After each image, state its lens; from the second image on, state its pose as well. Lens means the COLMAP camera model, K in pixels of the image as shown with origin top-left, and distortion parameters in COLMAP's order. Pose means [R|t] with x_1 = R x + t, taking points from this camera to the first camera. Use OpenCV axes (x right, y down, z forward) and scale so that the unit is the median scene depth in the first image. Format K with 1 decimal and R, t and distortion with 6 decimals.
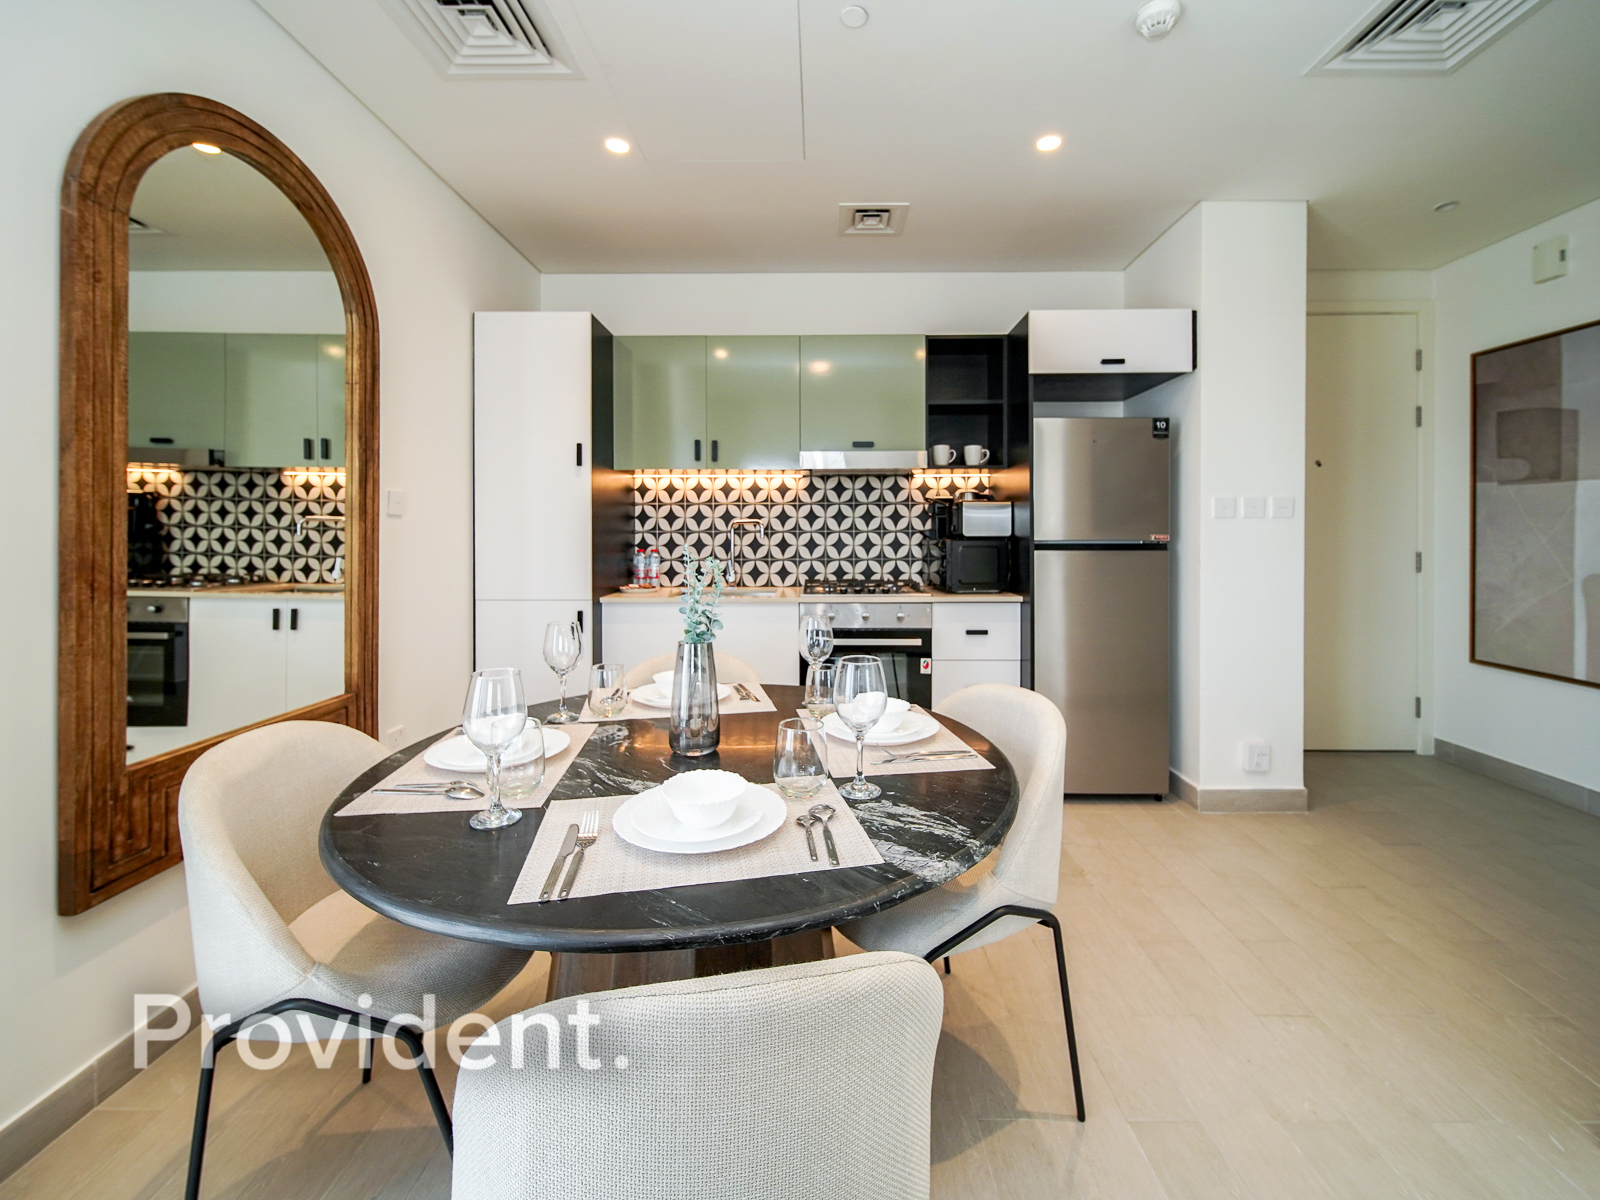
lens RADIAL K [[674.1, 0, 811.1], [0, 674.1, 540.3], [0, 0, 1]] dist [0.001548, -0.000284]
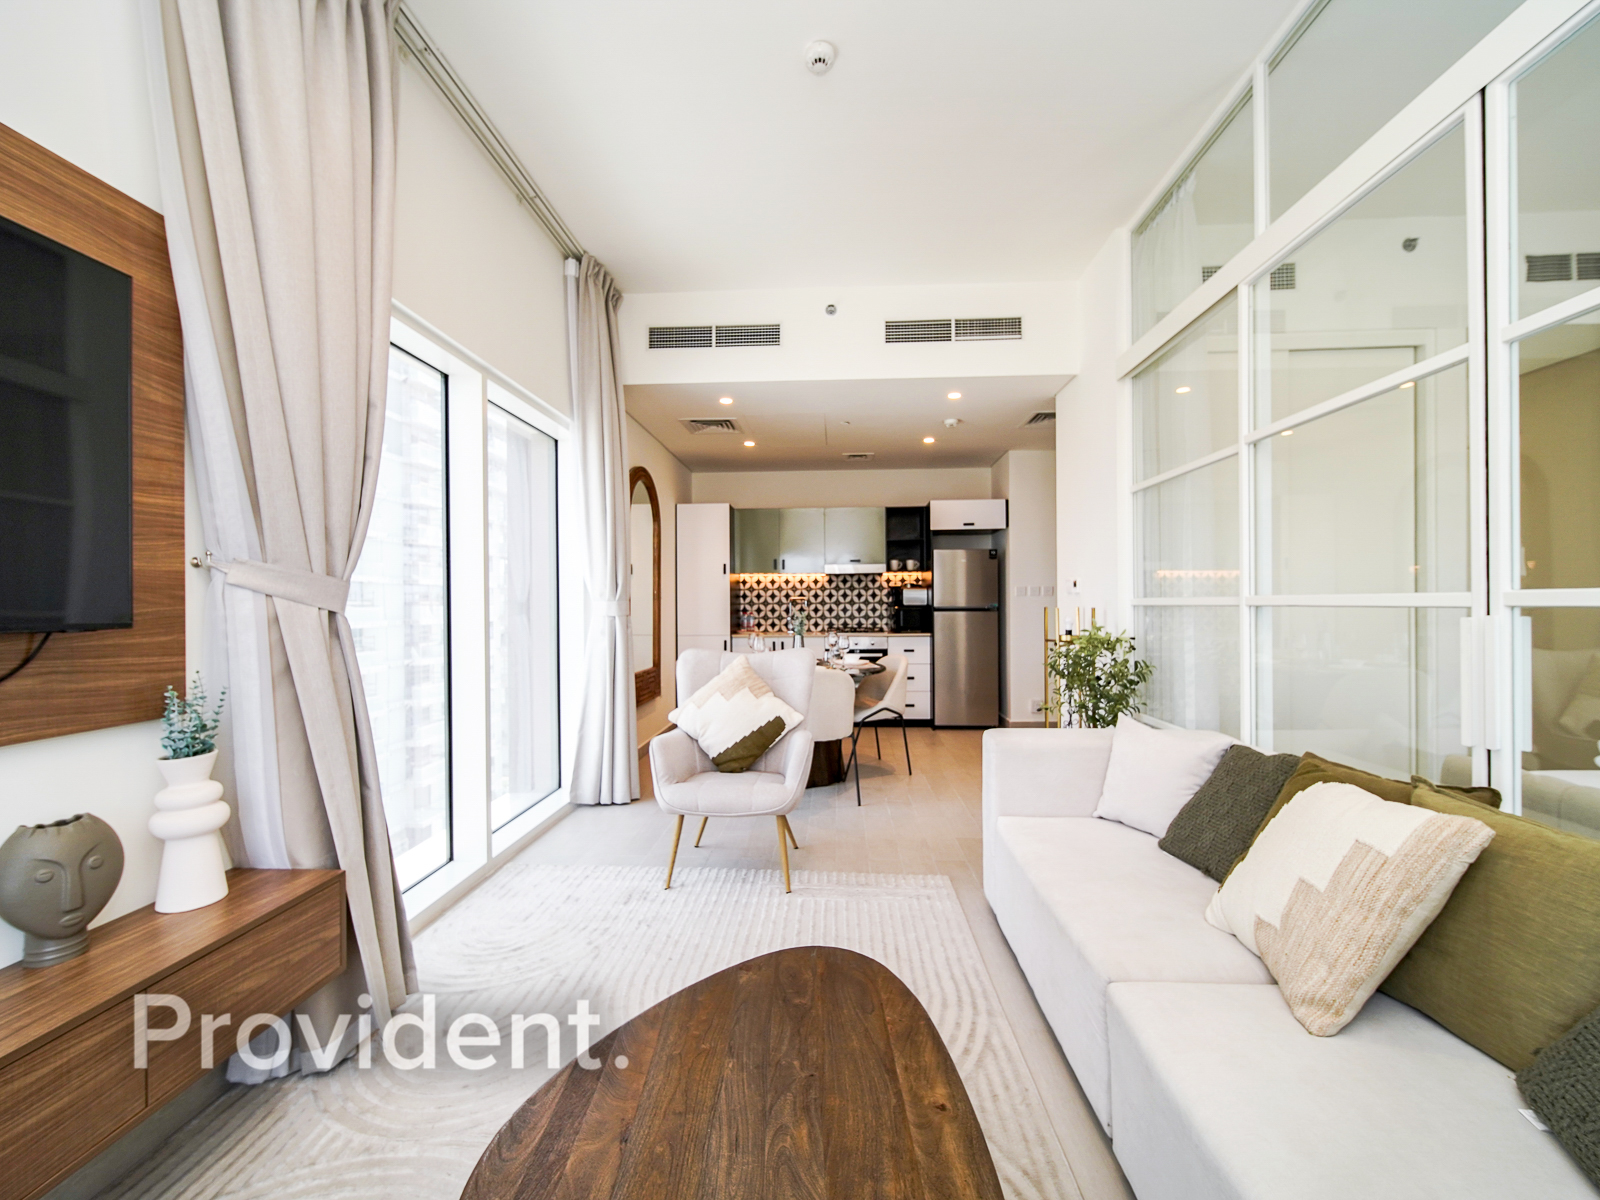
lens RADIAL K [[652.3, 0, 800.7], [0, 652.3, 600.6], [0, 0, 1]] dist [0.000696, -0.000280]
pose [[0.999043, -0.006161, -0.043298, -0.003883], [0.005474, 0.999858, -0.015948, 0.009367], [0.043390, 0.015696, 0.998935, -0.894306]]
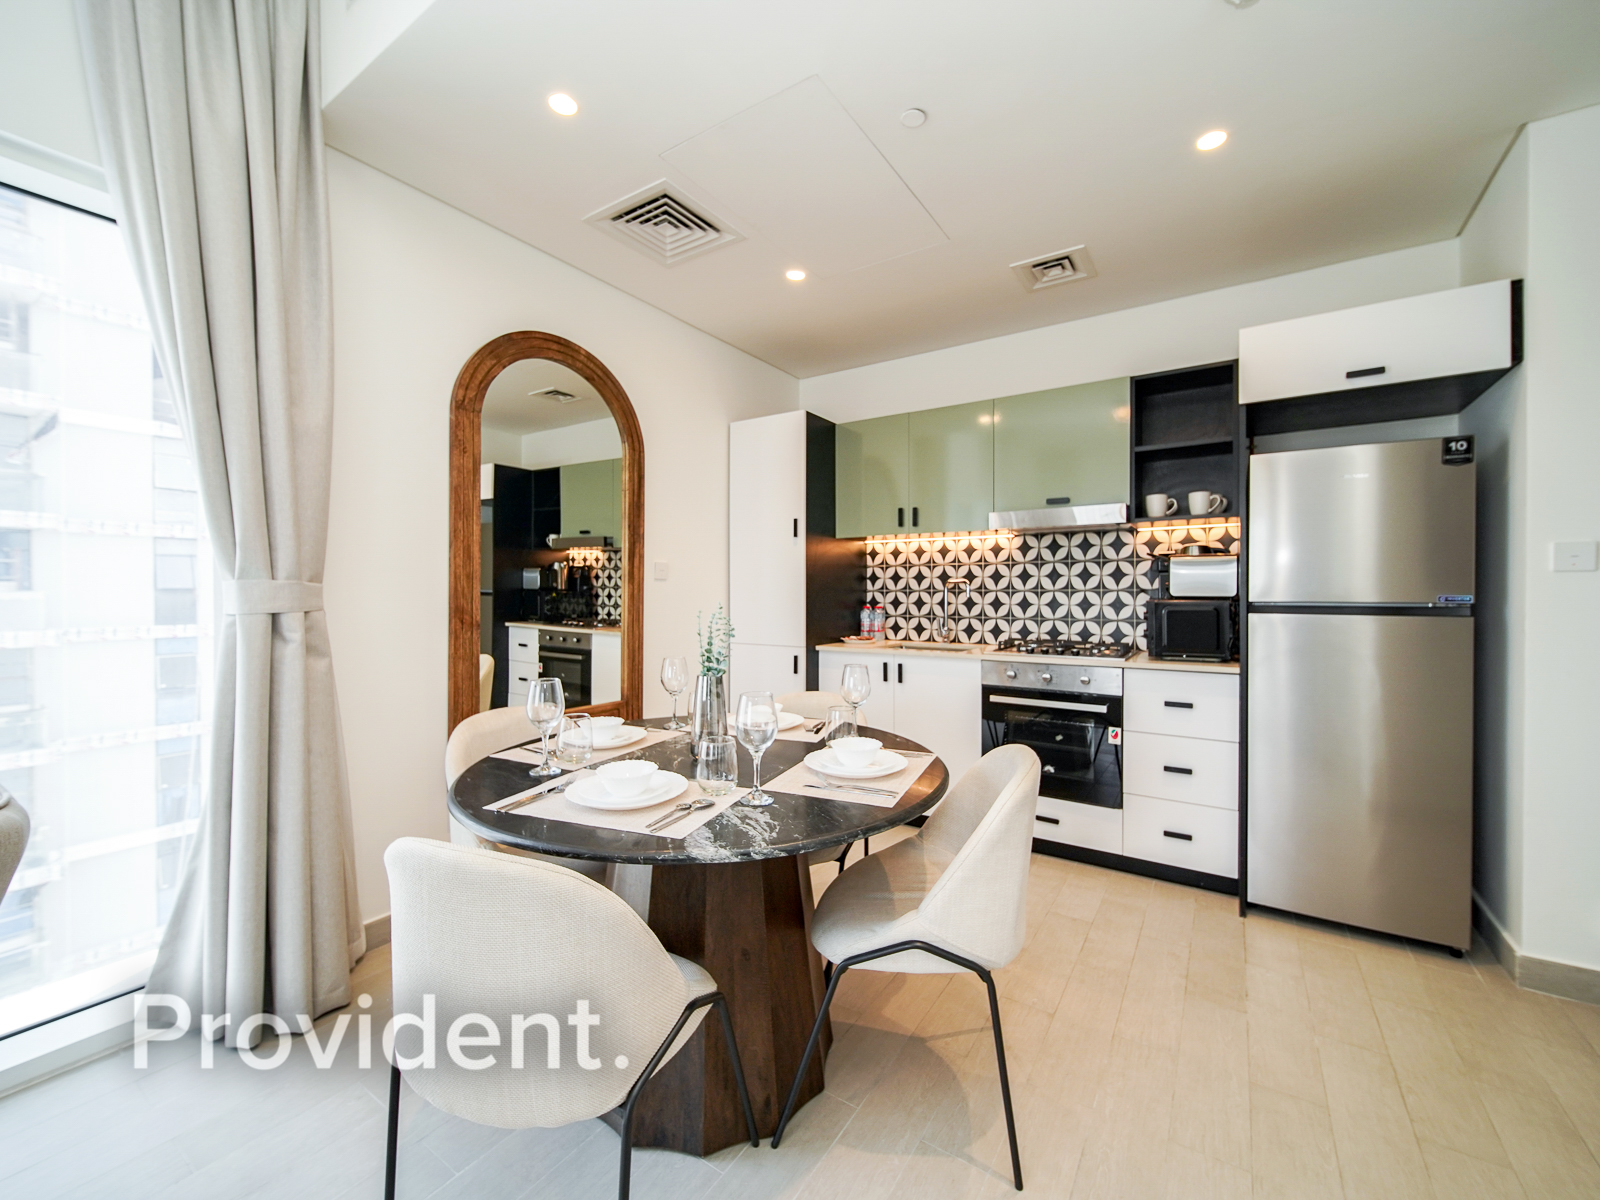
lens RADIAL K [[652.3, 0, 800.7], [0, 652.3, 600.6], [0, 0, 1]] dist [0.000696, -0.000280]
pose [[0.837835, 0.008252, -0.545862, 0.251088], [-0.006435, 0.999966, 0.005240, -0.001159], [0.545886, -0.000878, 0.837859, 0.010321]]
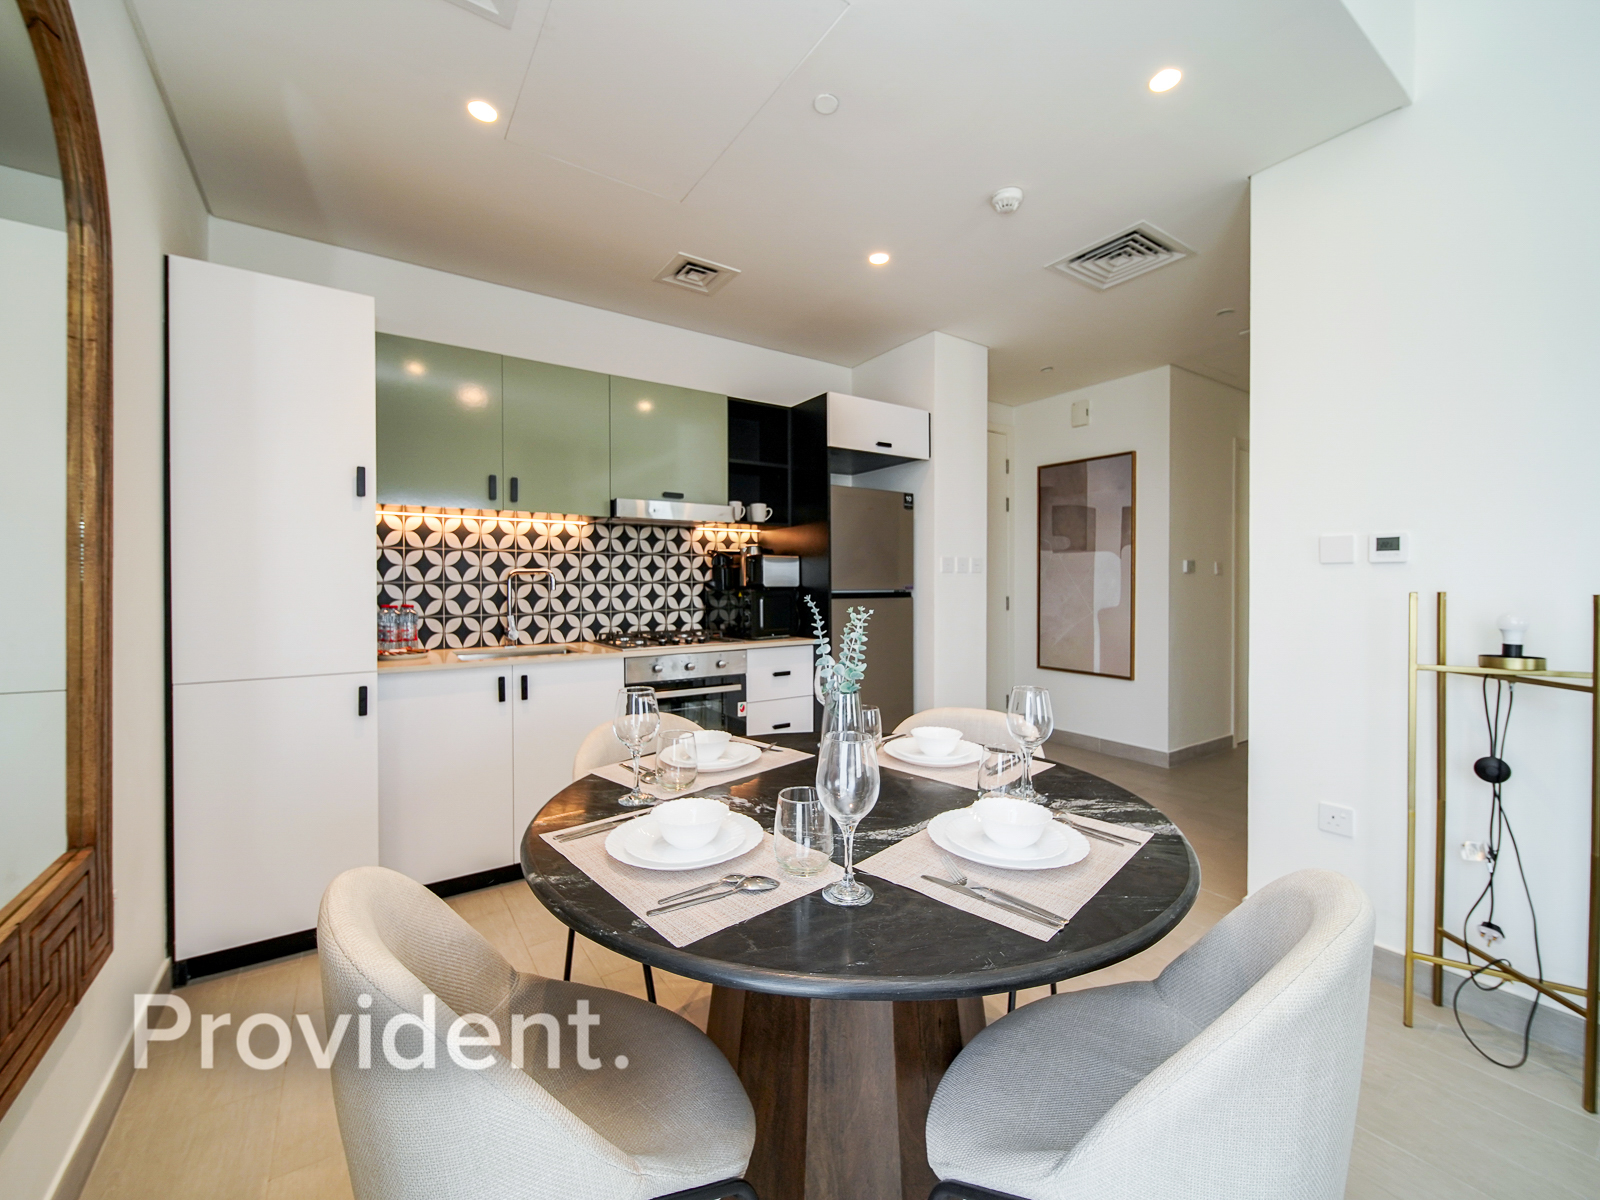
lens RADIAL K [[655.1, 0, 797.6], [0, 655.1, 592.2], [0, 0, 1]] dist [0.001255, 0.000095]
pose [[0.819336, -0.008358, 0.573252, -0.294802], [0.007705, 0.999964, 0.003568, -0.000597], [-0.573261, 0.001494, 0.819371, 0.087620]]
